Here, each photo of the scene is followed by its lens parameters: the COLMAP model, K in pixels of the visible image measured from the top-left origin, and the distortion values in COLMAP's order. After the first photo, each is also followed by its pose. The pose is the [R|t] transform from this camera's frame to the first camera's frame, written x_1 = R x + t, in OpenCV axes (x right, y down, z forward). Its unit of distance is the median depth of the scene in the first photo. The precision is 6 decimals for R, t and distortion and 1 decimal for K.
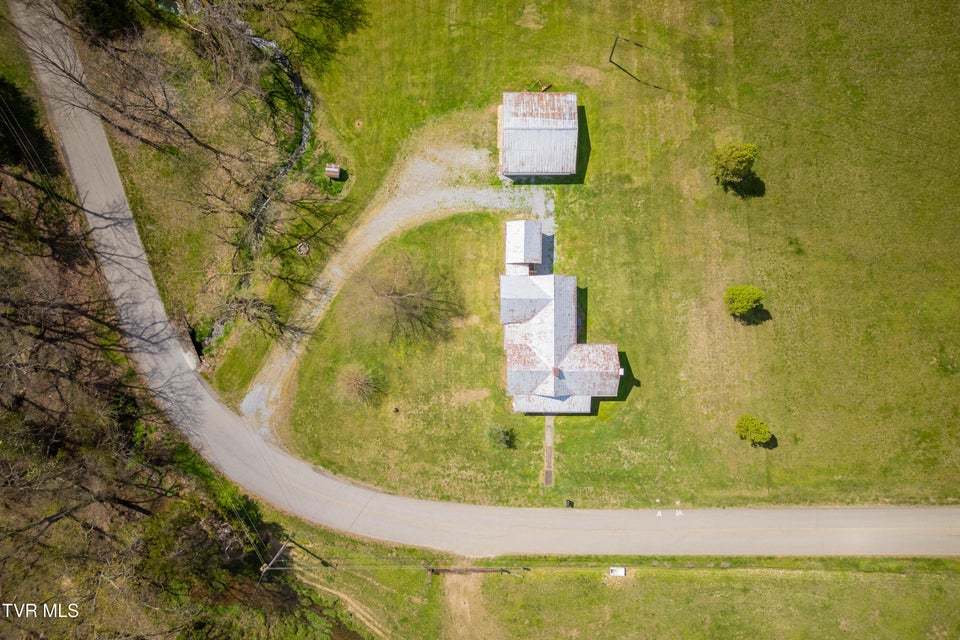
lens RADIAL K [[671.5, 0, 480.0], [0, 671.5, 320.0], [0, 0, 1]] dist [0.041206, -0.005302]
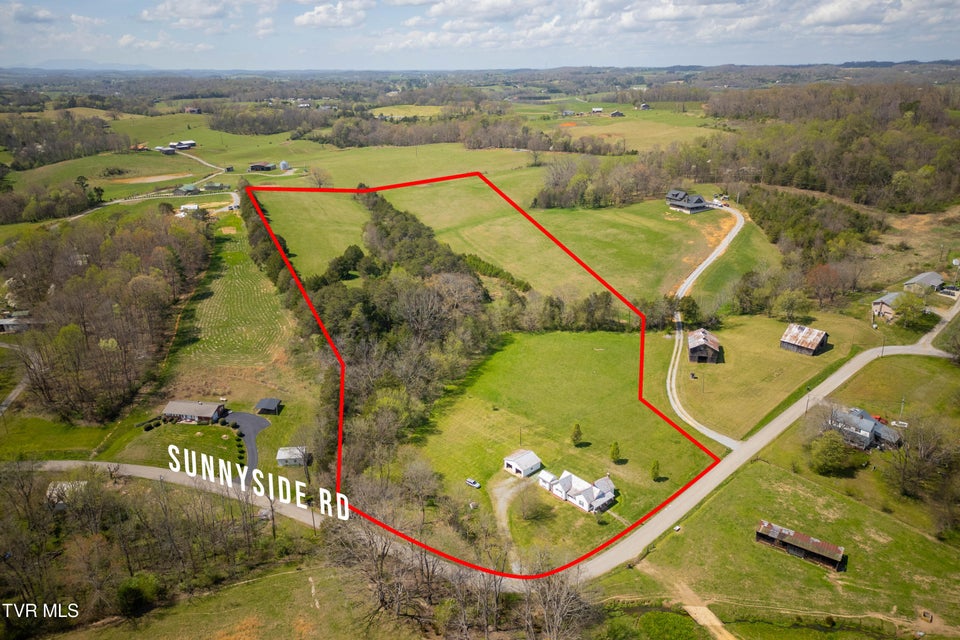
lens RADIAL K [[671.5, 0, 480.0], [0, 671.5, 320.0], [0, 0, 1]] dist [0.041206, -0.005302]
pose [[0.744819, -0.241628, 0.621981, -1.586831], [0.667264, 0.272218, -0.693294, 1.337098], [-0.001795, 0.931404, 0.363983, -0.533018]]
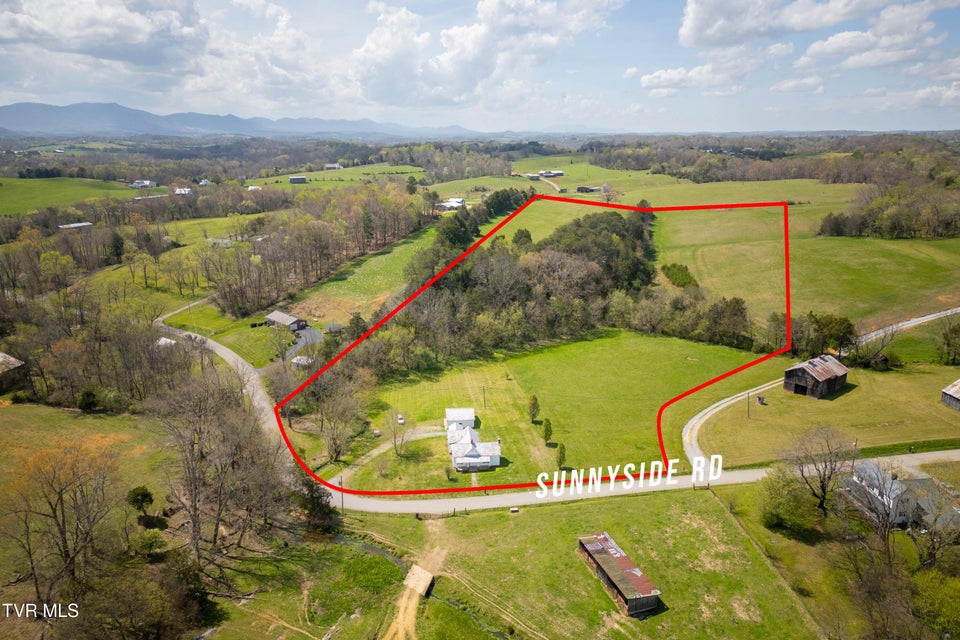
lens RADIAL K [[671.5, 0, 480.0], [0, 671.5, 320.0], [0, 0, 1]] dist [0.041206, -0.005302]
pose [[0.995913, -0.031732, 0.084562, -0.040185], [0.090077, 0.280367, -0.955657, 2.035106], [0.006616, 0.959368, 0.282079, -0.069472]]
